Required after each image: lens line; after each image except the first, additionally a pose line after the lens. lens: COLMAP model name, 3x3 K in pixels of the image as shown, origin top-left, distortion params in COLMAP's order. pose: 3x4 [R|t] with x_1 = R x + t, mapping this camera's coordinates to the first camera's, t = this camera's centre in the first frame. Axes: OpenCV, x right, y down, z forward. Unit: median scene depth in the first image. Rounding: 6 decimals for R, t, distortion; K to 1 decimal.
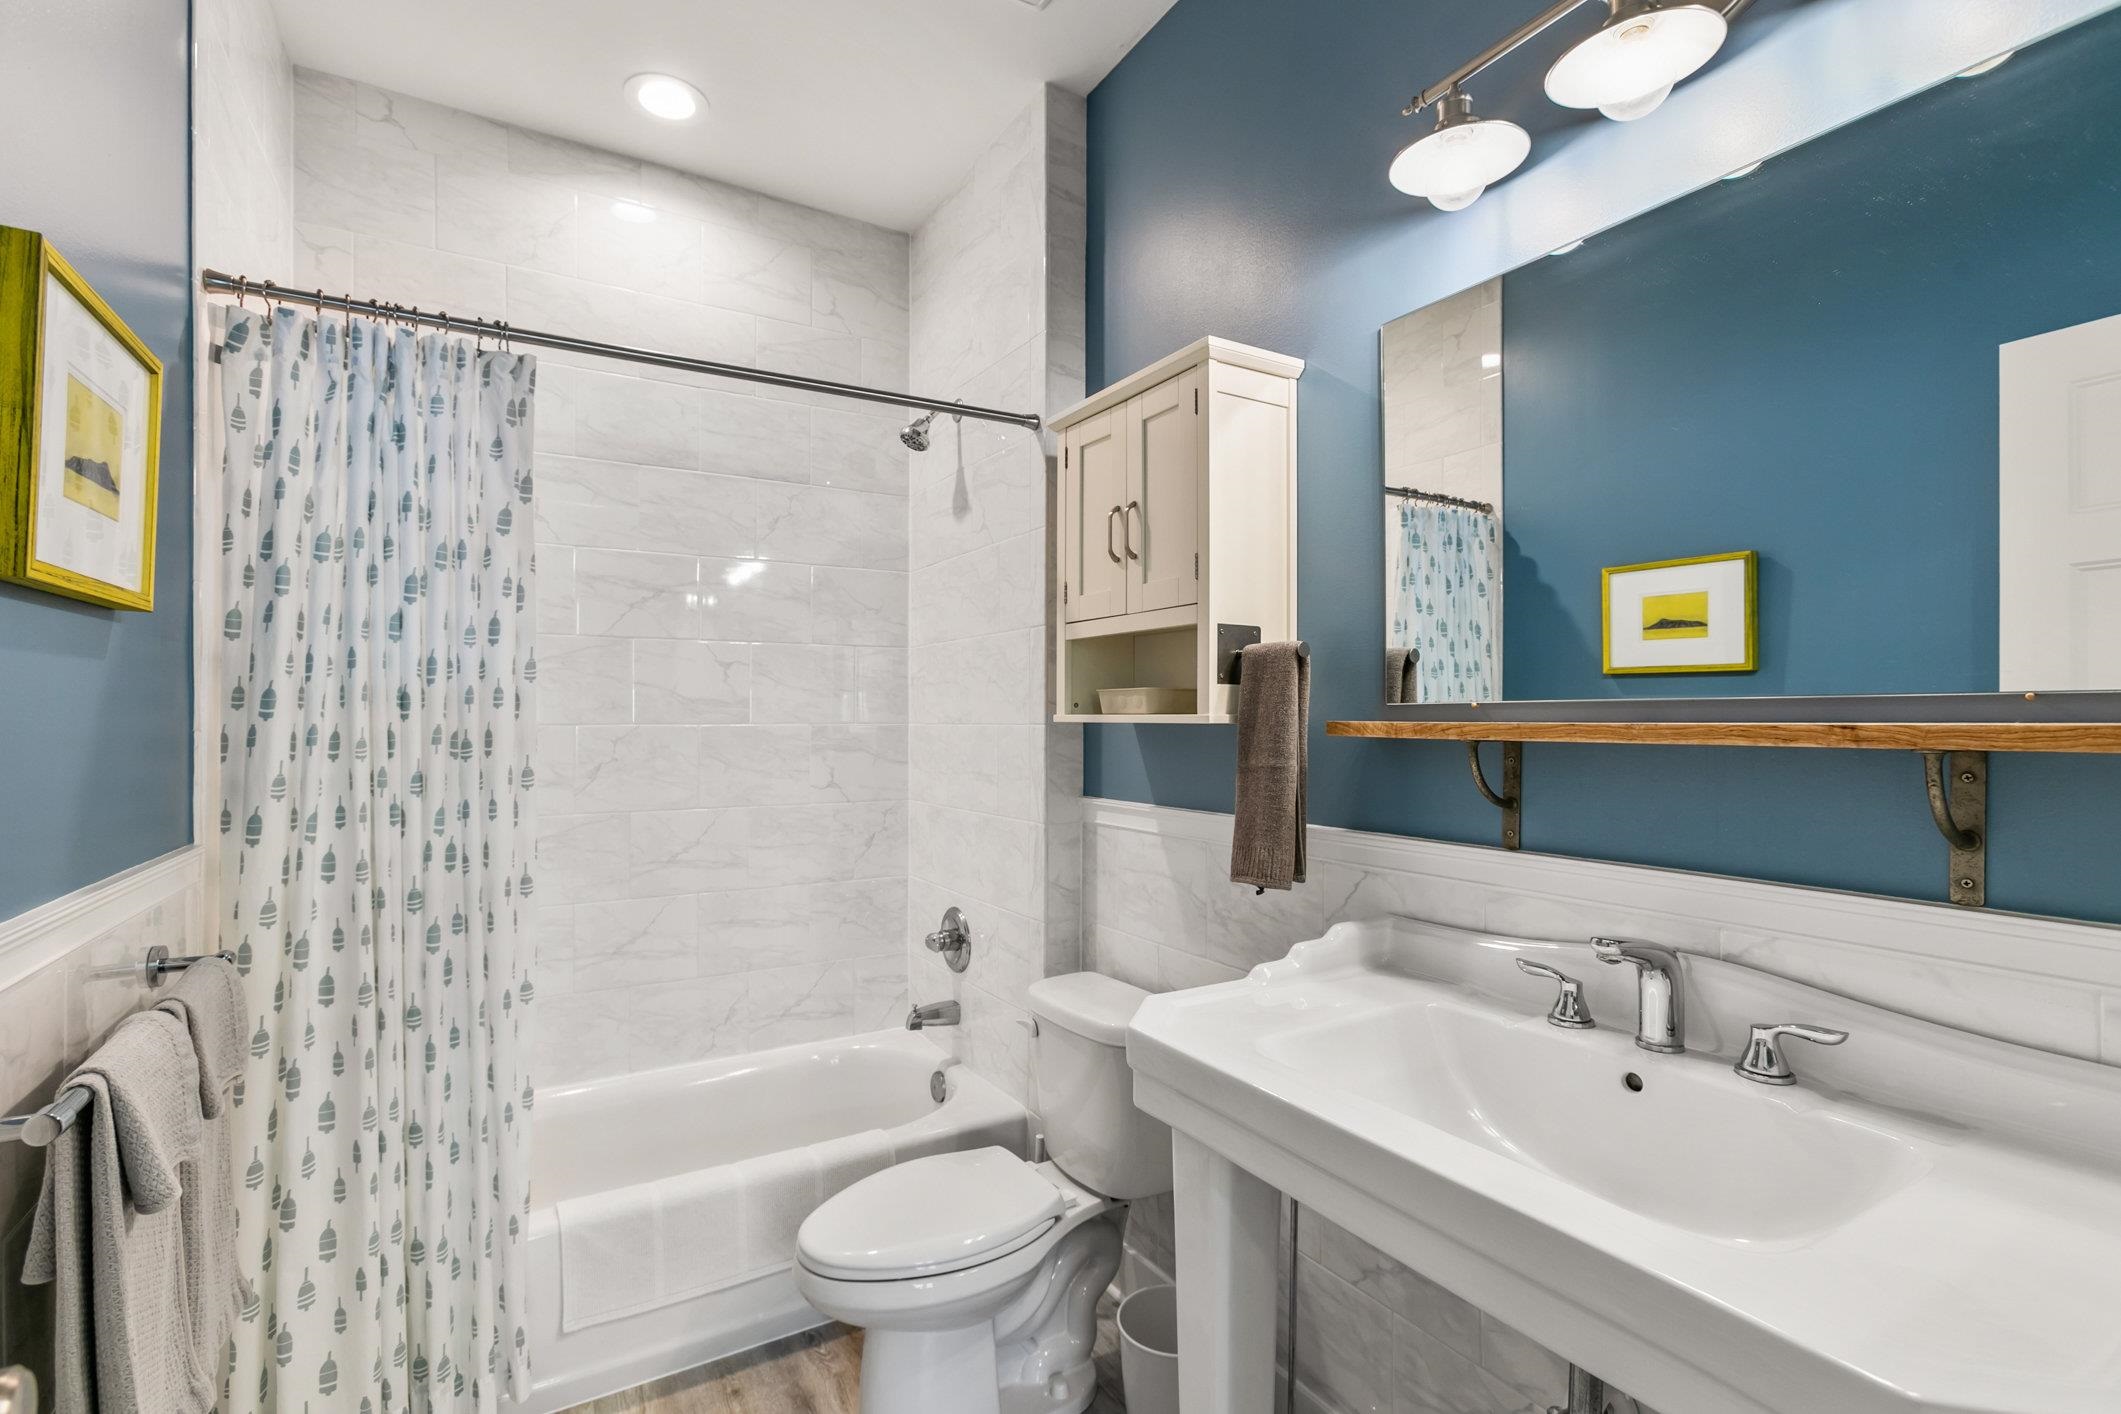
lens RADIAL K [[966.9, 0, 1048.3], [0, 966.9, 720.9], [0, 0, 1]] dist [-0.002549, 0.000963]
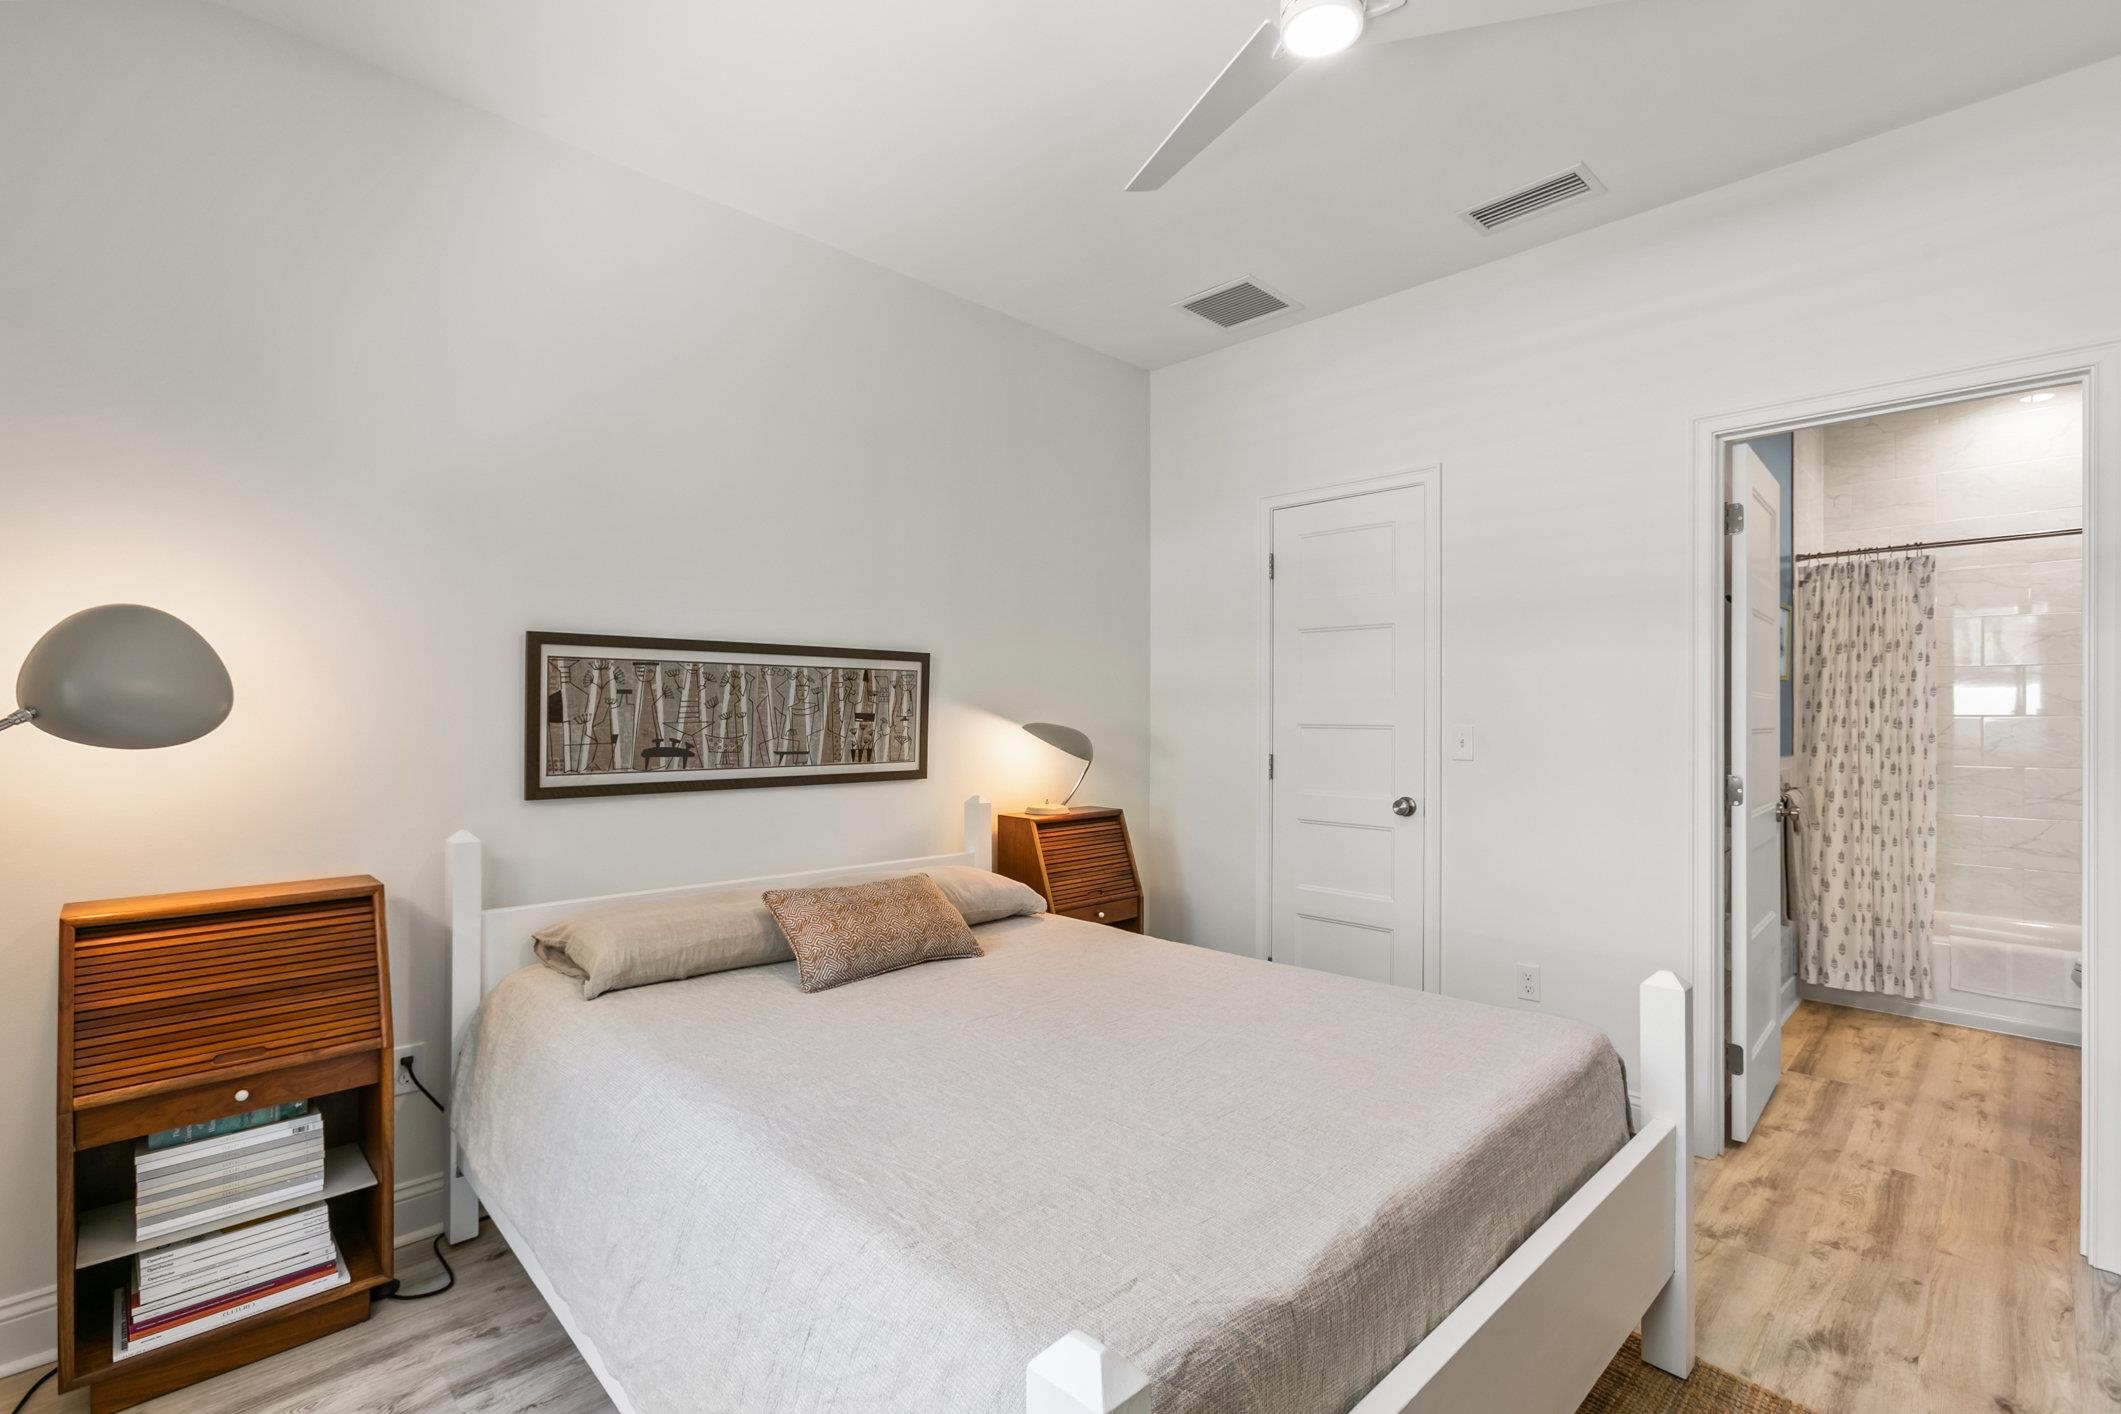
lens RADIAL K [[966.9, 0, 1048.2], [0, 966.9, 701.5], [0, 0, 1]] dist [-0.002549, 0.000963]
pose [[0.226234, -0.008208, -0.974038, 1.311456], [-0.005053, 0.999941, -0.009600, 0.004462], [0.974060, 0.007093, 0.226179, -1.680145]]
